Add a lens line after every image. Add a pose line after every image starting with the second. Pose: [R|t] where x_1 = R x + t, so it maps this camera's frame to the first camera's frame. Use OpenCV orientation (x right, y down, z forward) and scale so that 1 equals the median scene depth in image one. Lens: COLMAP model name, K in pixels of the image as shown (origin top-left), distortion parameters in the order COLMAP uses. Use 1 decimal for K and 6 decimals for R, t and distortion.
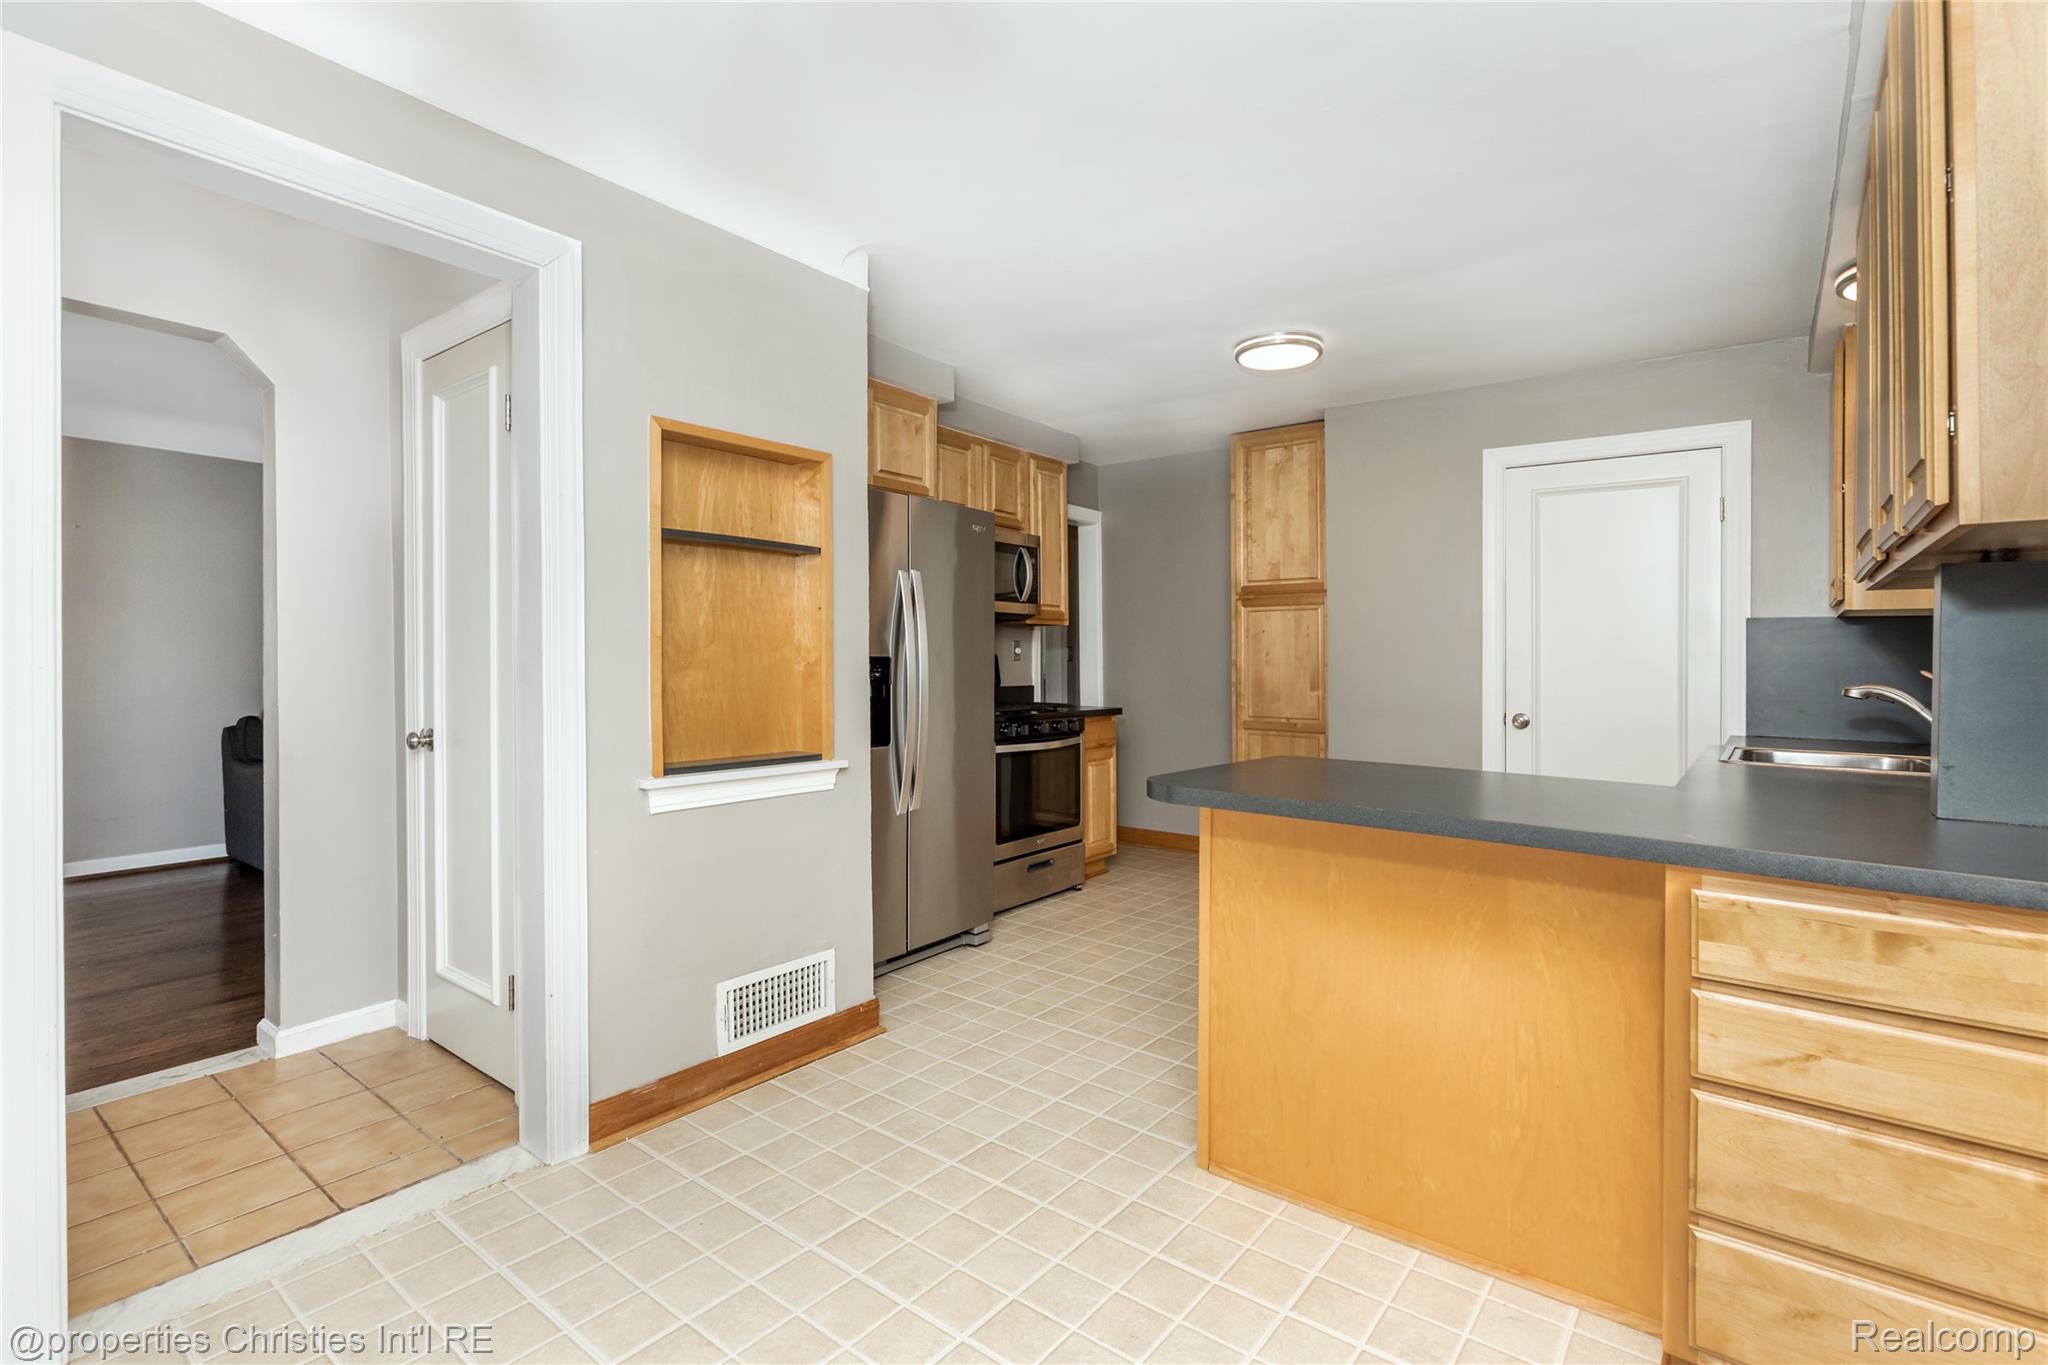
lens RADIAL K [[964.5, 0, 978.2], [0, 964.5, 643.9], [0, 0, 1]] dist [0.005957, -0.000105]
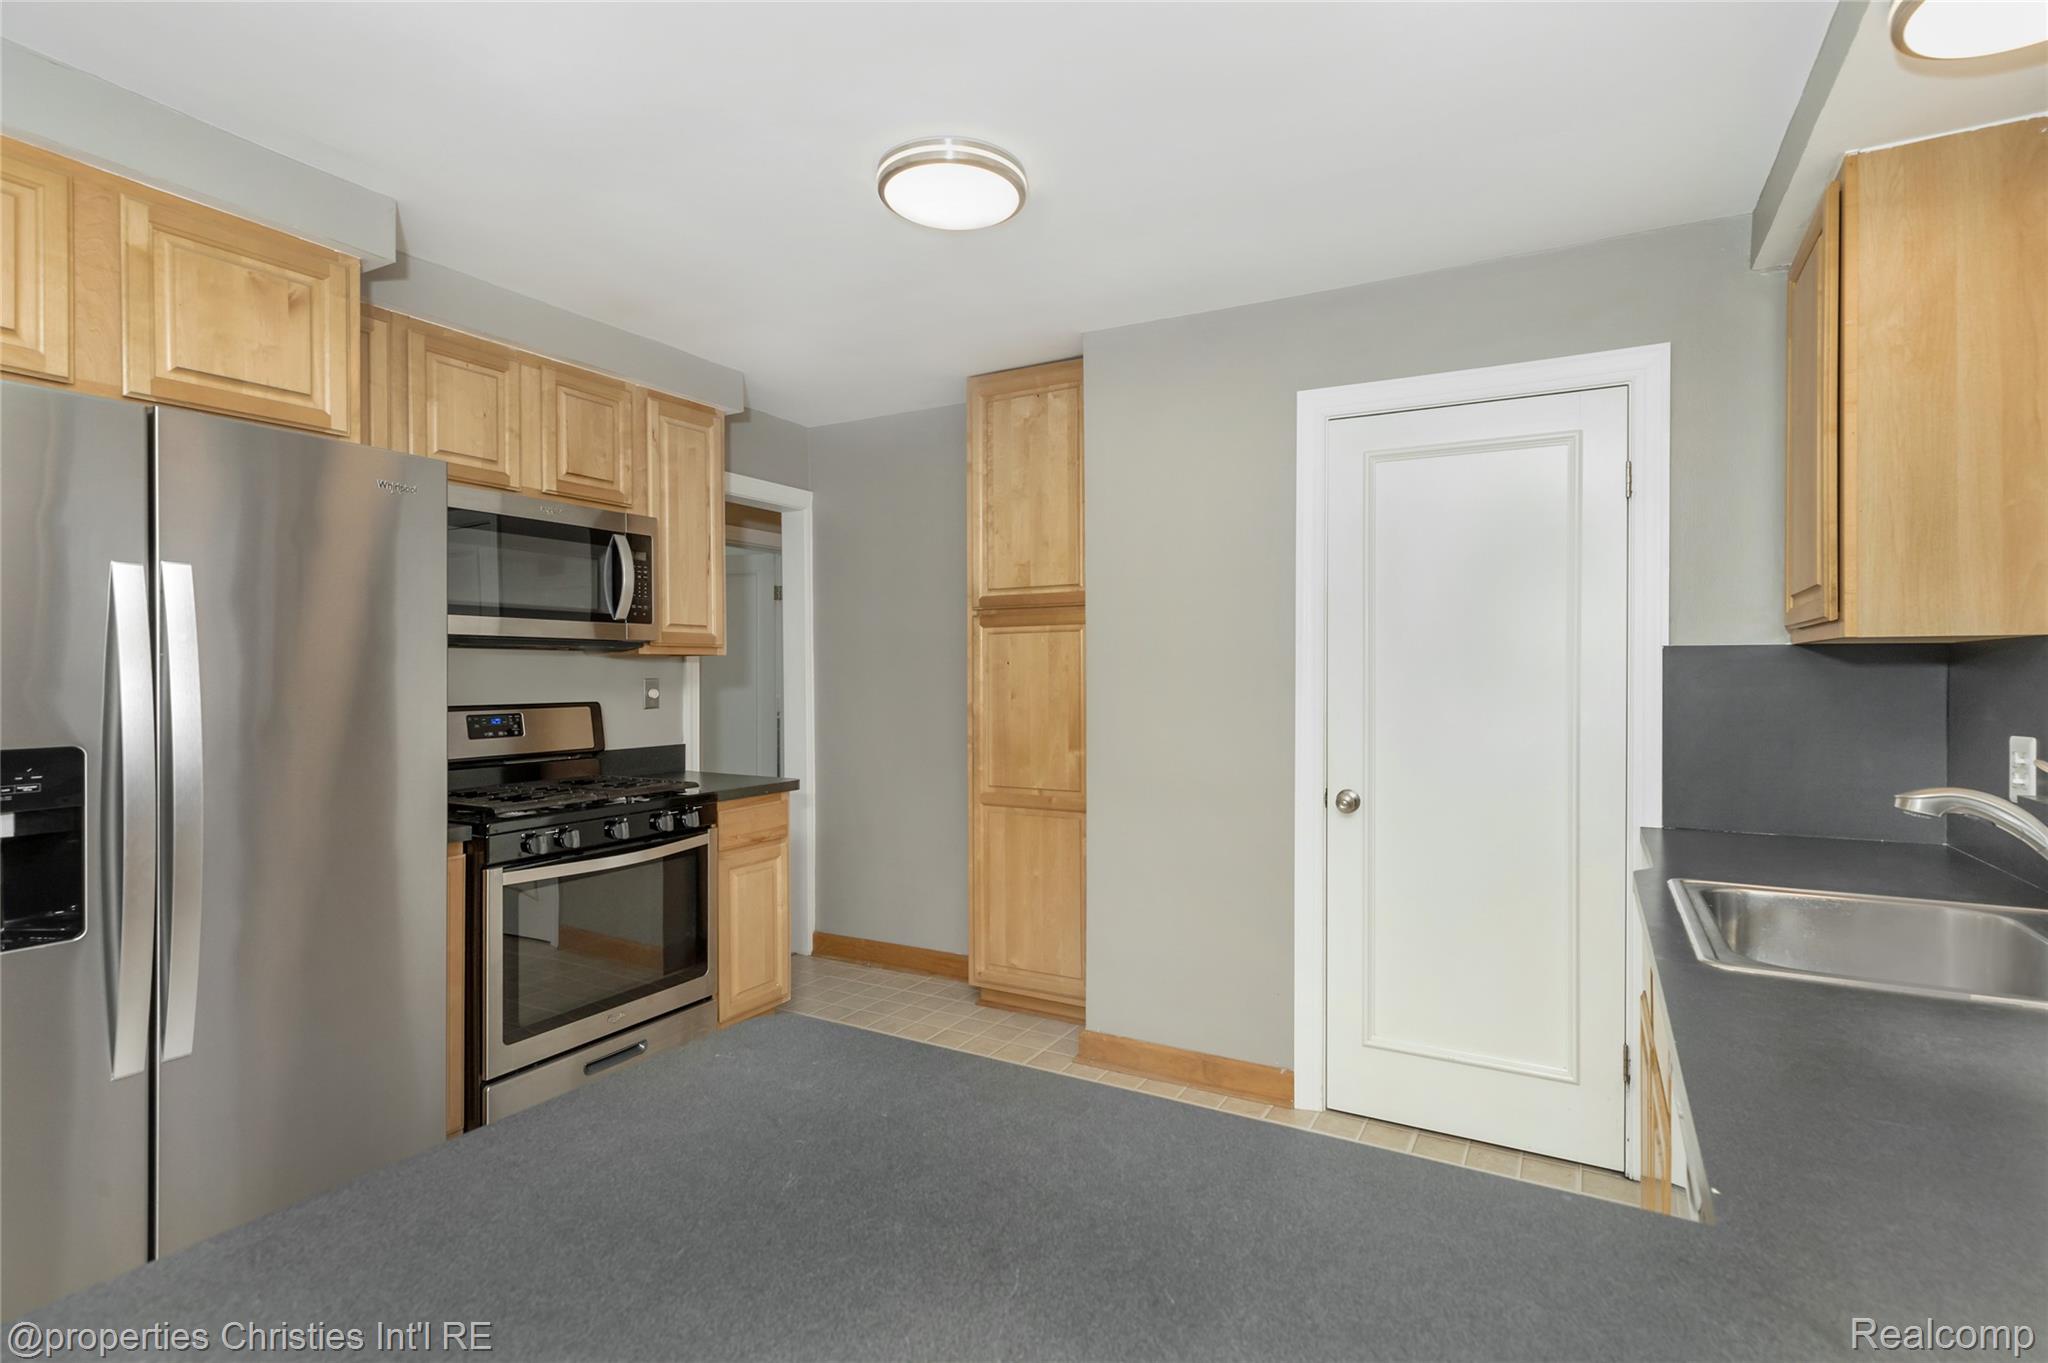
lens RADIAL K [[964.5, 0, 1026.2], [0, 964.5, 677.6], [0, 0, 1]] dist [0.005957, -0.000105]
pose [[0.986374, -0.013248, 0.163982, 0.198066], [0.009303, 0.999649, 0.024805, -0.019465], [-0.164253, -0.022942, 0.986151, 0.323040]]
